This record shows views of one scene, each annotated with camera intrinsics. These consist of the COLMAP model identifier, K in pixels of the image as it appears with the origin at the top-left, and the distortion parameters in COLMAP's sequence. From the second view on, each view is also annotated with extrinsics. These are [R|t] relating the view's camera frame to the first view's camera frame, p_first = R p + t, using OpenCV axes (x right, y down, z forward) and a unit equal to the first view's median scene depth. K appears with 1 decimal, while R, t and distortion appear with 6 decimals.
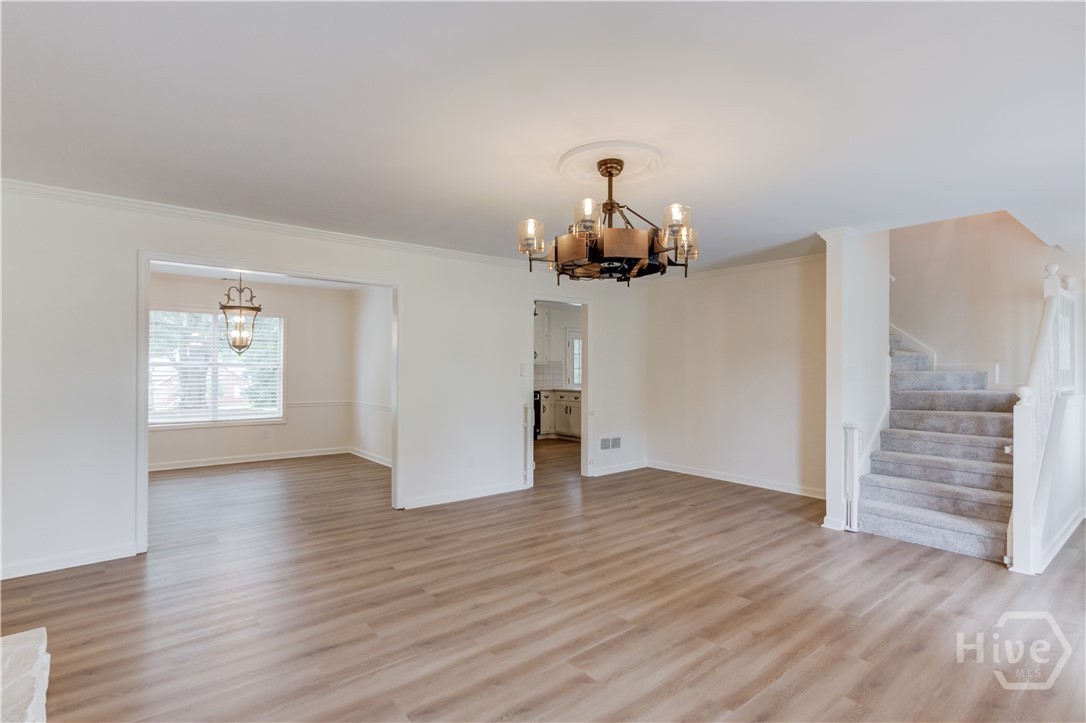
lens RADIAL K [[530.9, 0, 543.0], [0, 530.9, 361.5], [0, 0, 1]] dist [-0.004505, -0.000162]
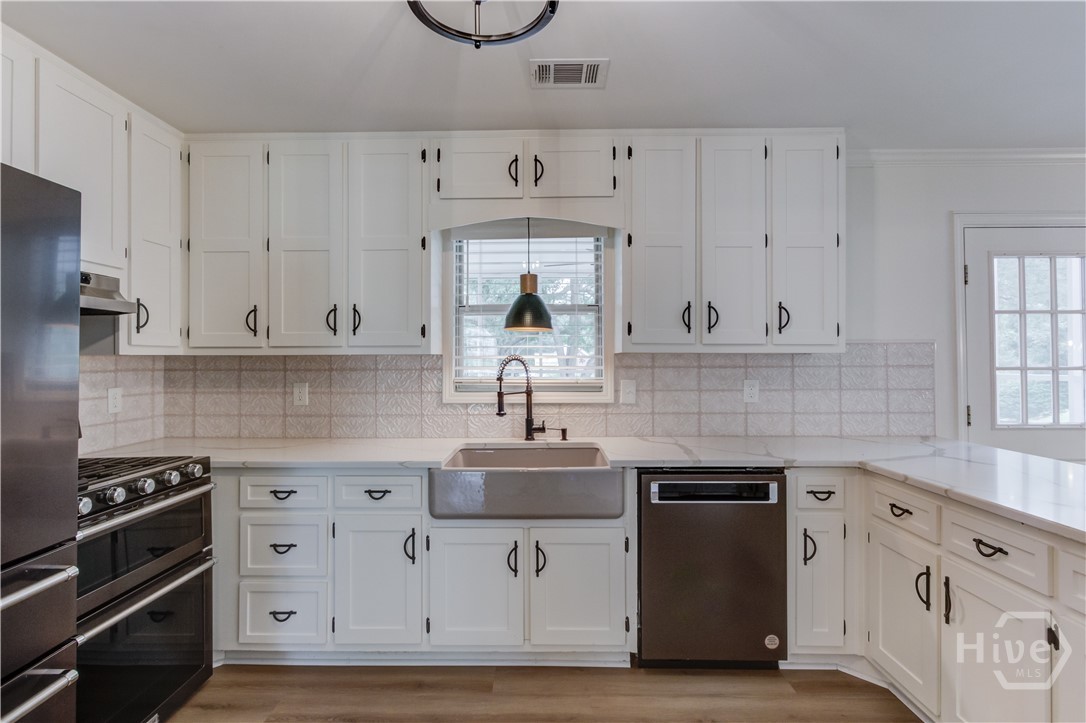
lens RADIAL K [[527.8, 0, 543.0], [0, 527.8, 361.5], [0, 0, 1]] dist [-0.000536, 0.000416]
pose [[0.773907, -0.008489, -0.633243, 0.182511], [0.012468, 0.999921, 0.001832, 0.023943], [0.633177, -0.009313, 0.773951, 2.370236]]
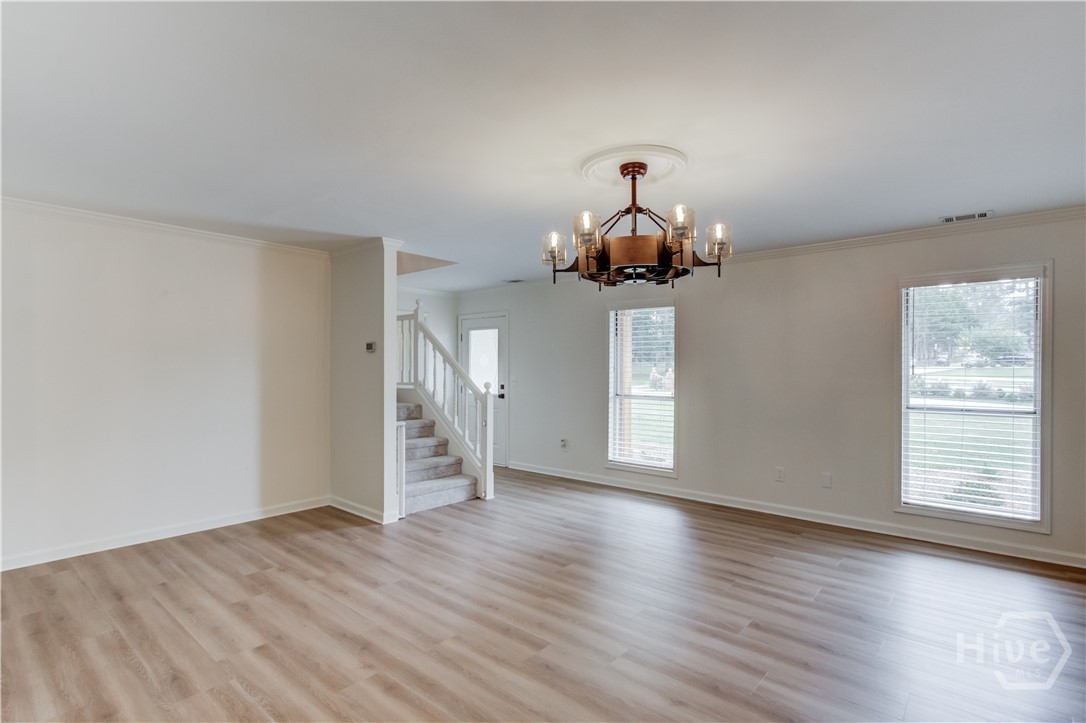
lens RADIAL K [[541.2, 0, 534.9], [0, 541.2, 368.4], [0, 0, 1]] dist [-0.001267, 0.001879]
pose [[-0.170133, -0.006826, 0.985398, -0.762801], [-0.013560, 0.999898, 0.004586, 0.000722], [-0.985328, -0.012582, -0.170208, 1.229525]]
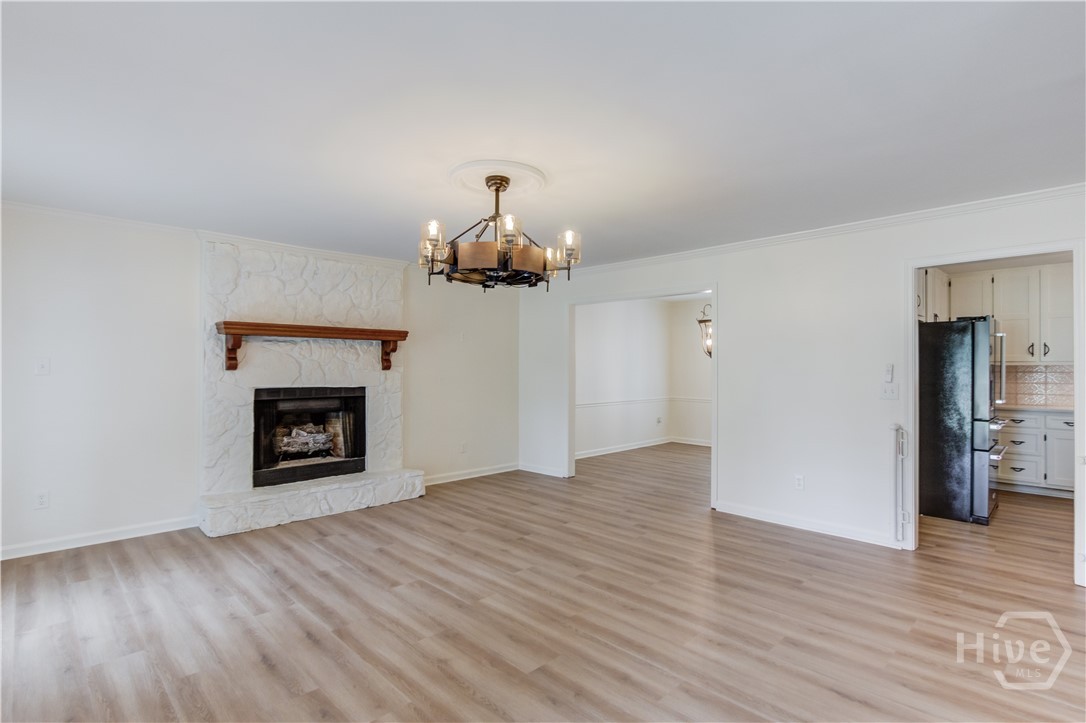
lens RADIAL K [[527.8, 0, 543.0], [0, 527.8, 361.5], [0, 0, 1]] dist [-0.000536, 0.000416]
pose [[0.095387, -0.013006, -0.995355, 1.099374], [0.006594, 0.999901, -0.012433, 0.010190], [0.995418, -0.005377, 0.095463, 0.898828]]
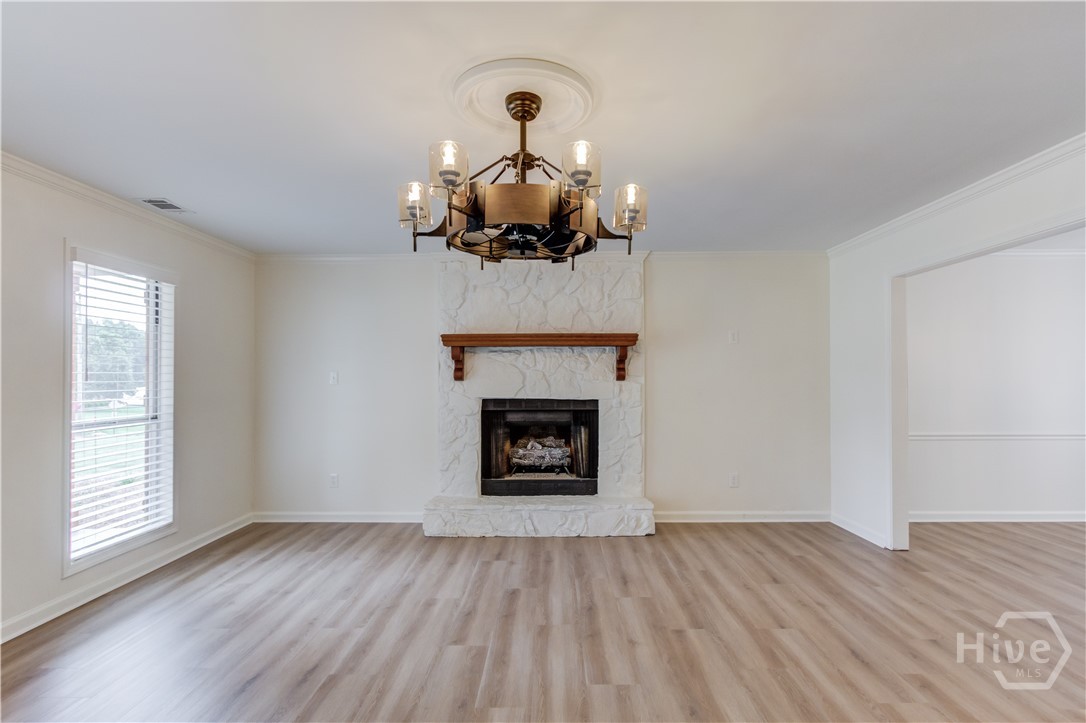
lens RADIAL K [[530.2, 0, 553.2], [0, 530.2, 382.6], [0, 0, 1]] dist [-0.039305, 0.033781]
pose [[-0.630963, 0.003769, -0.775803, 0.600021], [0.007908, 0.999967, -0.001574, 0.019815], [0.775772, -0.007129, -0.630973, 1.350117]]
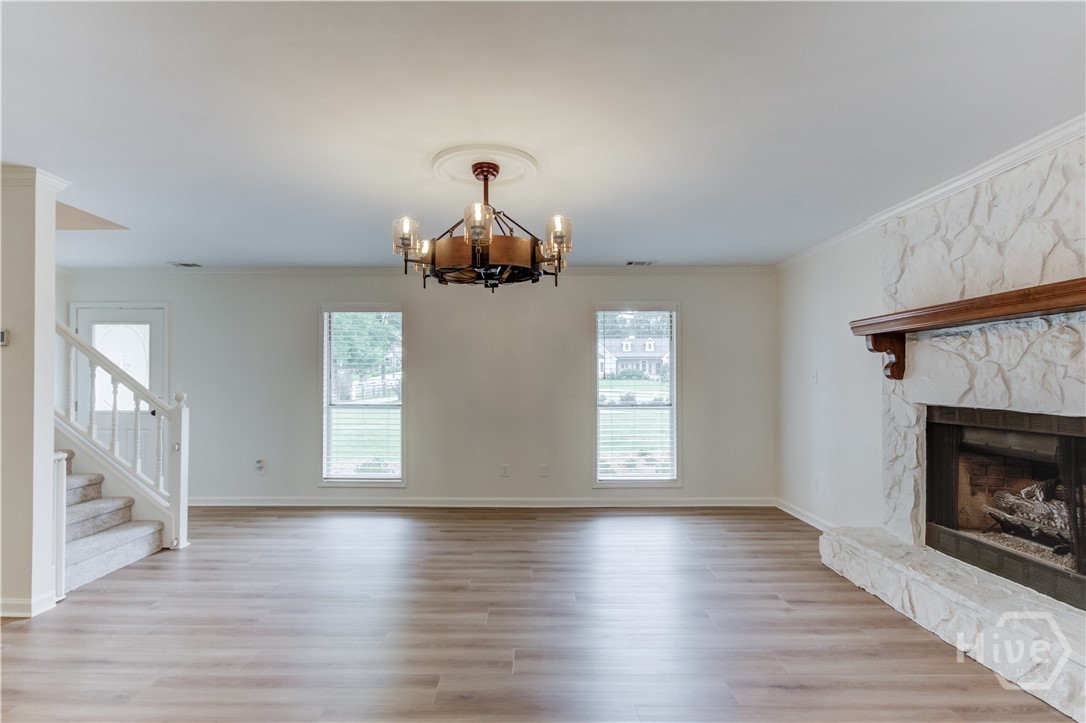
lens RADIAL K [[541.2, 0, 534.9], [0, 541.2, 368.4], [0, 0, 1]] dist [-0.001267, 0.001879]
pose [[-0.774978, 0.011056, 0.631892, -0.523772], [-0.008479, 0.999575, -0.027889, 0.025623], [-0.631932, -0.026971, -0.774555, 1.560496]]
